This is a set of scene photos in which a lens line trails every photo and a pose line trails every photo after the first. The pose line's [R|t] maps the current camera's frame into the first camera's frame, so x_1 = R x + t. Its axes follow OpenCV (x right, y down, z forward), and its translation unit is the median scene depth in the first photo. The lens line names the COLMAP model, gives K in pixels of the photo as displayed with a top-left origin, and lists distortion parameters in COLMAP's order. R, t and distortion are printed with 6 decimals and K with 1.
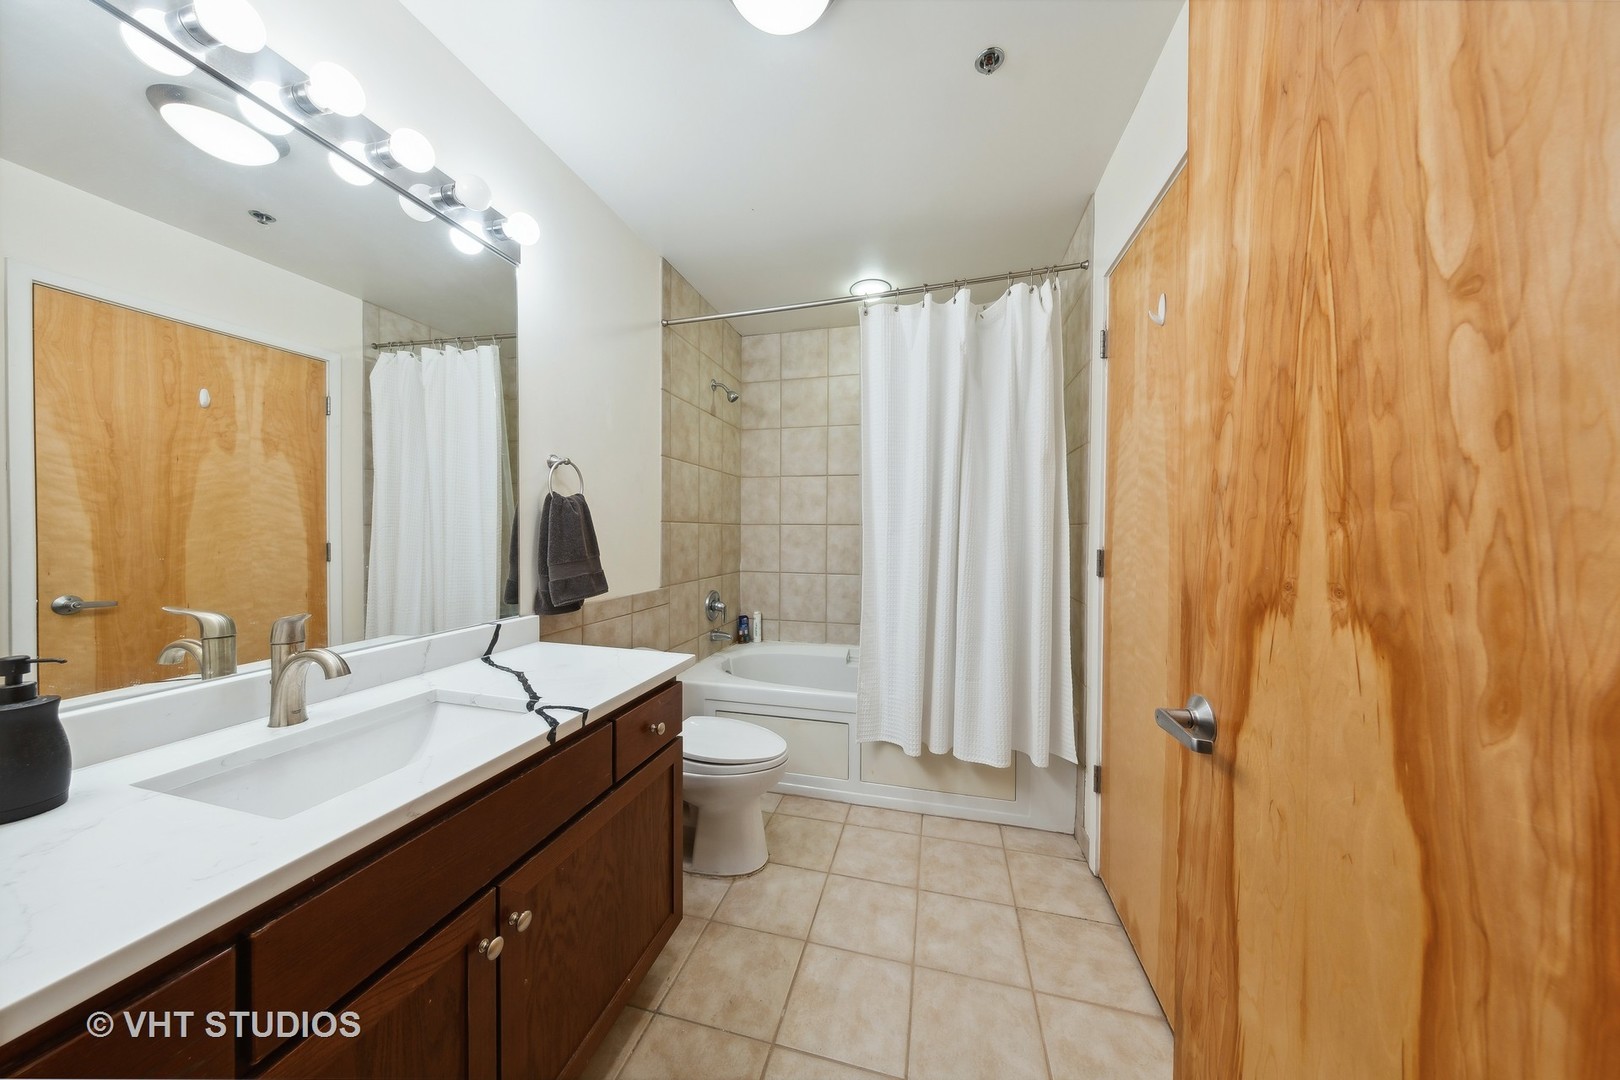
lens RADIAL K [[507.1, 0, 809.7], [0, 507.1, 534.3], [0, 0, 1]] dist [0.004400, -0.000774]
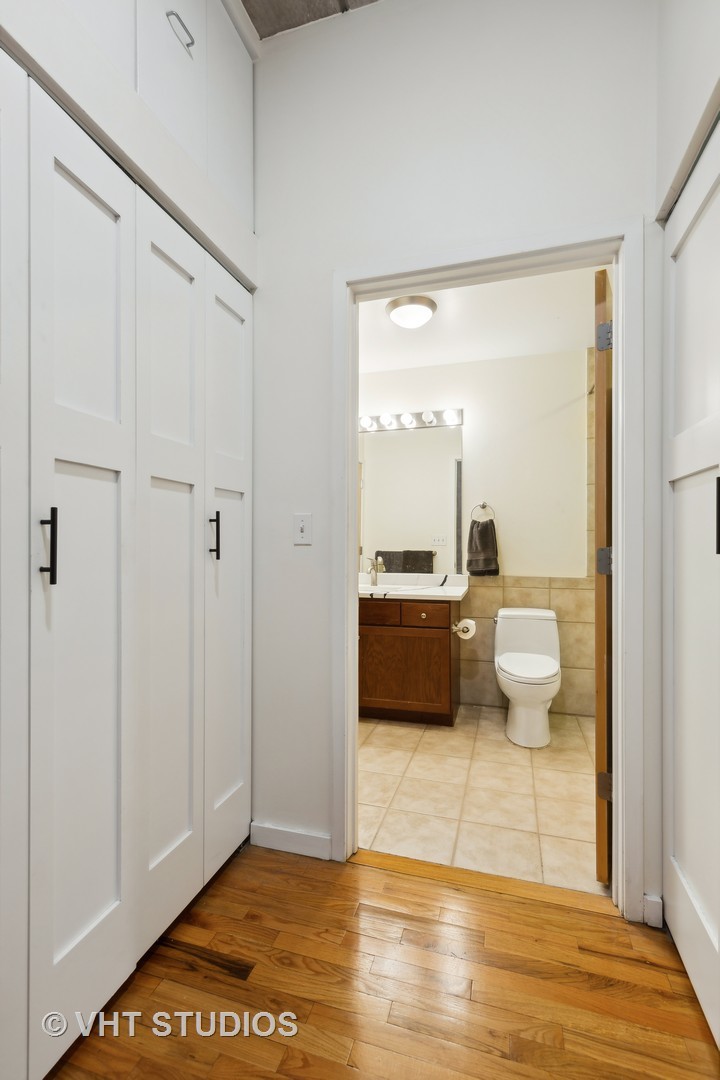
lens RADIAL K [[492.5, 0, 356.6], [0, 492.5, 543.0], [0, 0, 1]] dist [-0.002216, -0.000582]
pose [[-0.054465, -0.007088, -0.998491, 1.635913], [-0.009501, 0.999933, -0.006580, 0.034978], [0.998470, 0.009128, -0.054529, 0.615418]]
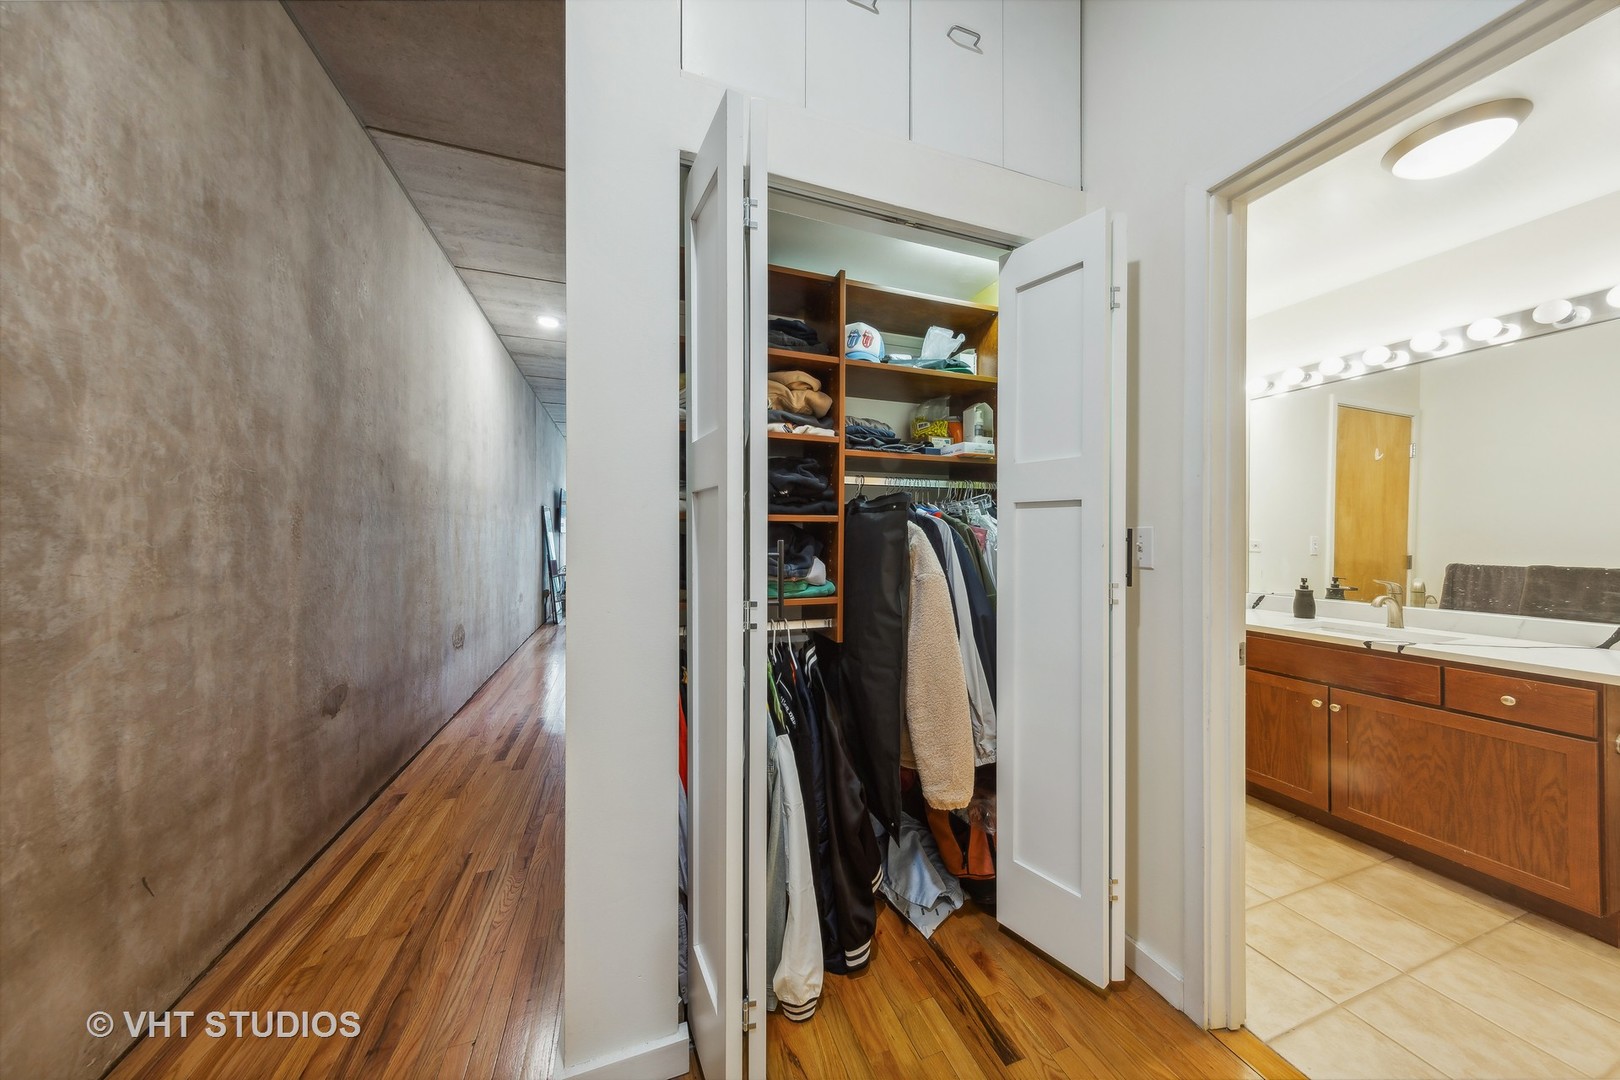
lens RADIAL K [[507.1, 0, 800.8], [0, 507.1, 537.9], [0, 0, 1]] dist [0.004400, -0.000774]
pose [[-0.835836, -0.007527, -0.548928, 1.497691], [-0.010926, 0.999936, 0.002925, -0.014449], [0.548871, 0.008442, -0.835865, 0.839538]]
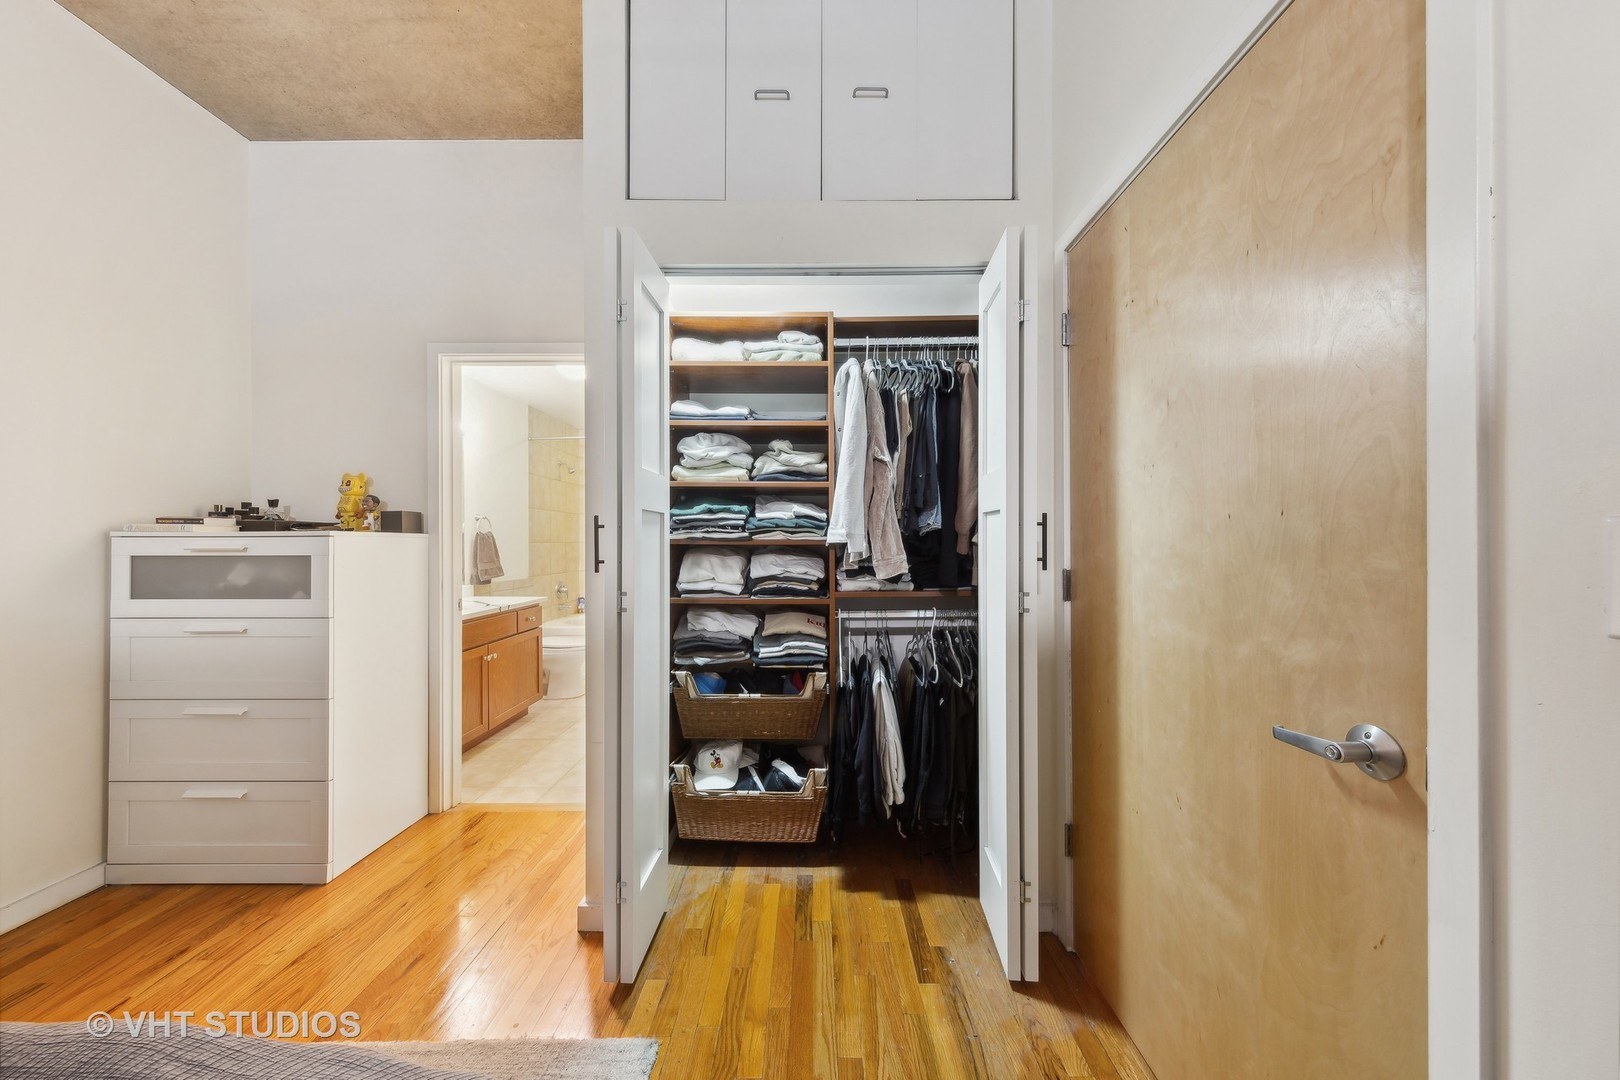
lens RADIAL K [[507.1, 0, 814.9], [0, 507.1, 542.5], [0, 0, 1]] dist [0.004400, -0.000774]
pose [[0.967415, -0.009197, 0.253030, 0.384165], [0.011151, 0.999918, -0.006289, -0.002347], [-0.252951, 0.008906, 0.967438, -1.610477]]
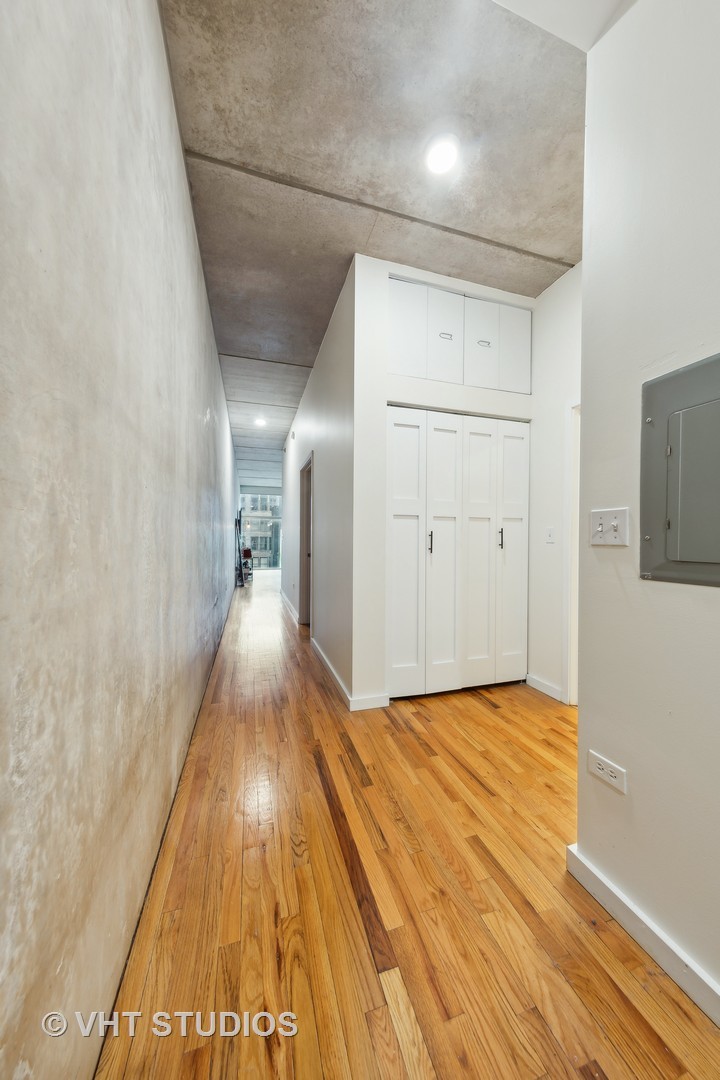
lens RADIAL K [[338.0, 0, 356.0], [0, 338.0, 541.5], [0, 0, 1]] dist [0.004400, -0.000774]
pose [[-0.853726, -0.009771, -0.520631, 2.103970], [-0.016303, 0.999835, 0.007970, 0.029402], [0.520467, 0.015292, -0.853745, 1.301032]]
